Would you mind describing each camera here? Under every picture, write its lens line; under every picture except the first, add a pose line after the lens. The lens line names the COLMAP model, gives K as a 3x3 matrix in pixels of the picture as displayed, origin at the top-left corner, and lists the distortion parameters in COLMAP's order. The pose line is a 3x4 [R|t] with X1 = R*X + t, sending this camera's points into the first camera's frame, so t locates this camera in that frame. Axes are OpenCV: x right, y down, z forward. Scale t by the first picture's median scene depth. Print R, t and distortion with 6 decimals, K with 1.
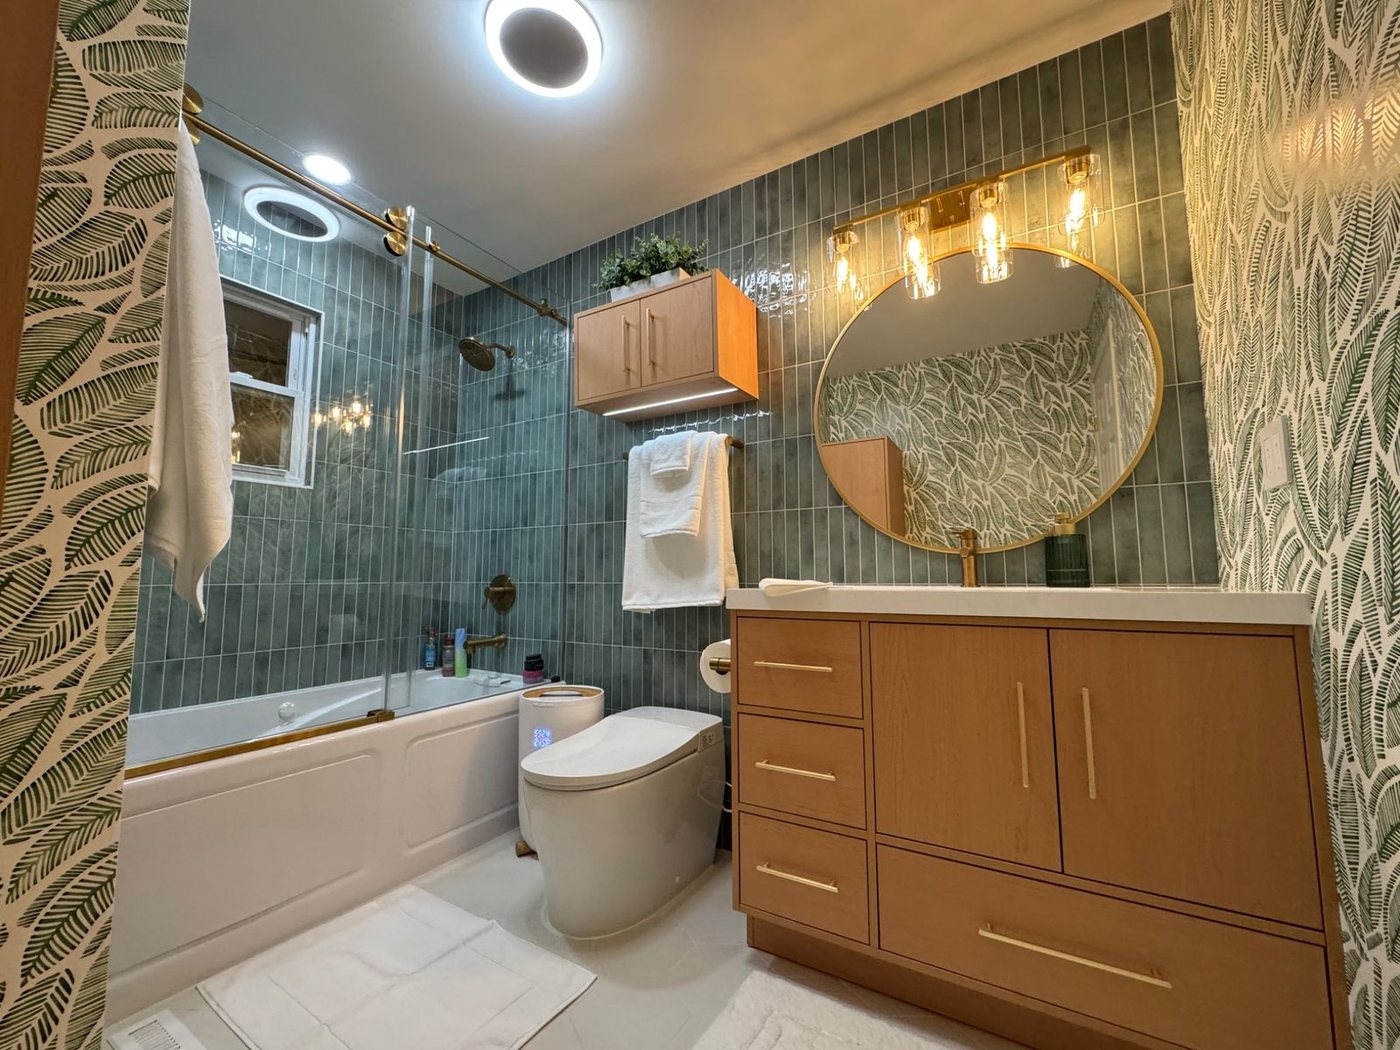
lens RADIAL K [[548.4, 0, 703.4], [0, 548.4, 519.7], [0, 0, 1]] dist [-0.008099, 0.000557]
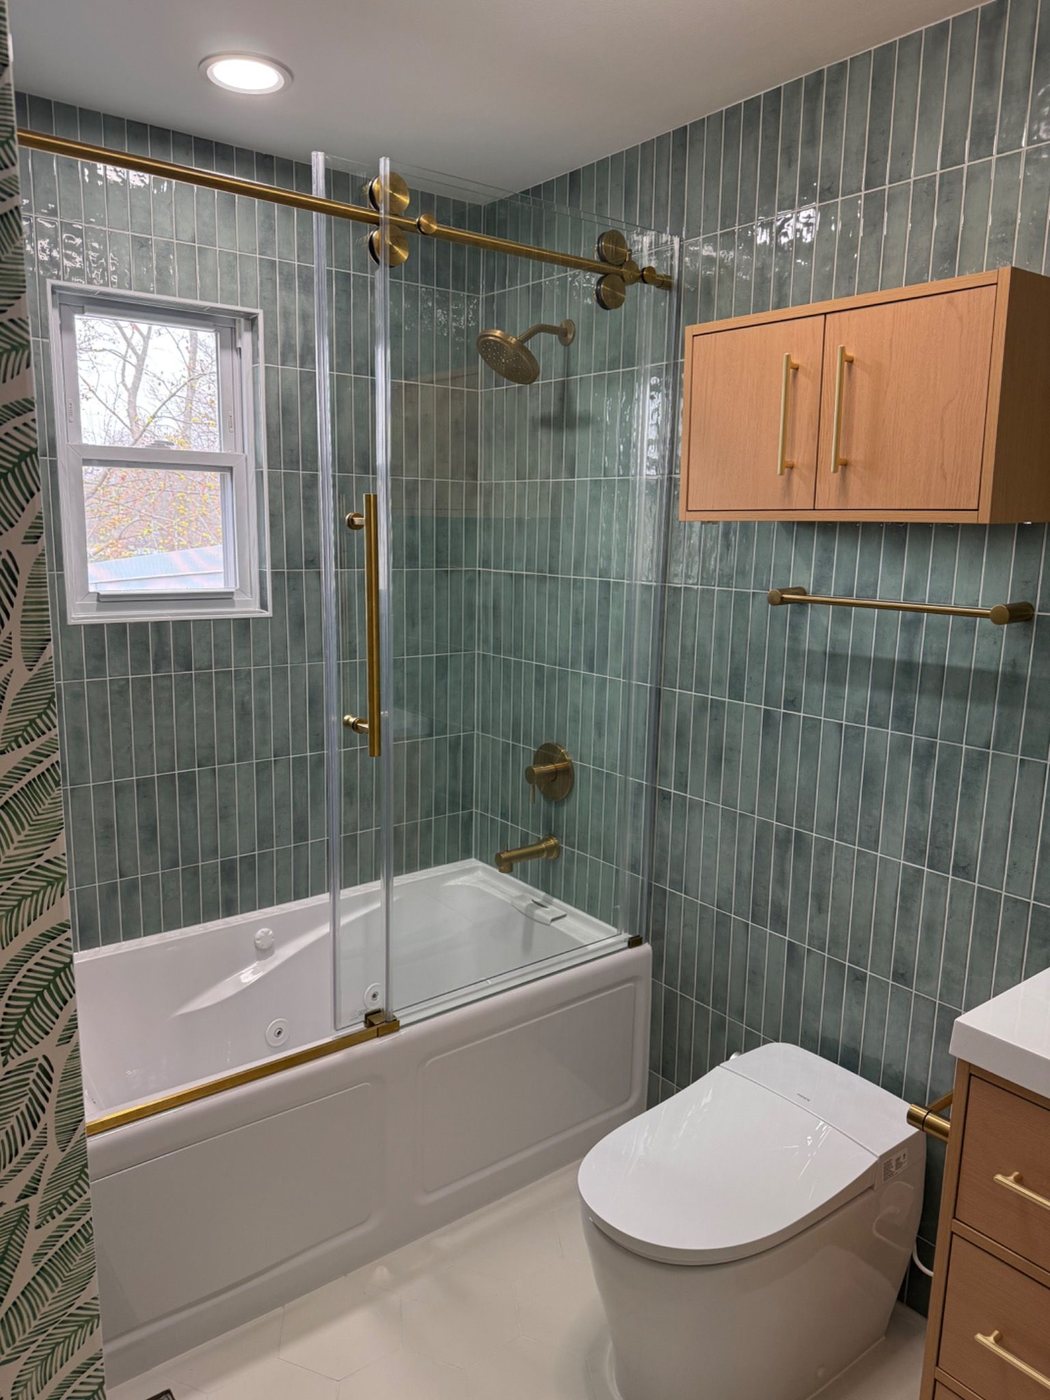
lens RADIAL K [[973.9, 0, 525.0], [0, 973.9, 700.0], [0, 0, 1]] dist [0.040664, -0.045580]
pose [[0.927068, 0.092013, -0.363425, -0.037064], [0.010372, 0.962745, 0.270211, -0.626047], [0.374749, -0.254273, 0.891576, 0.145266]]
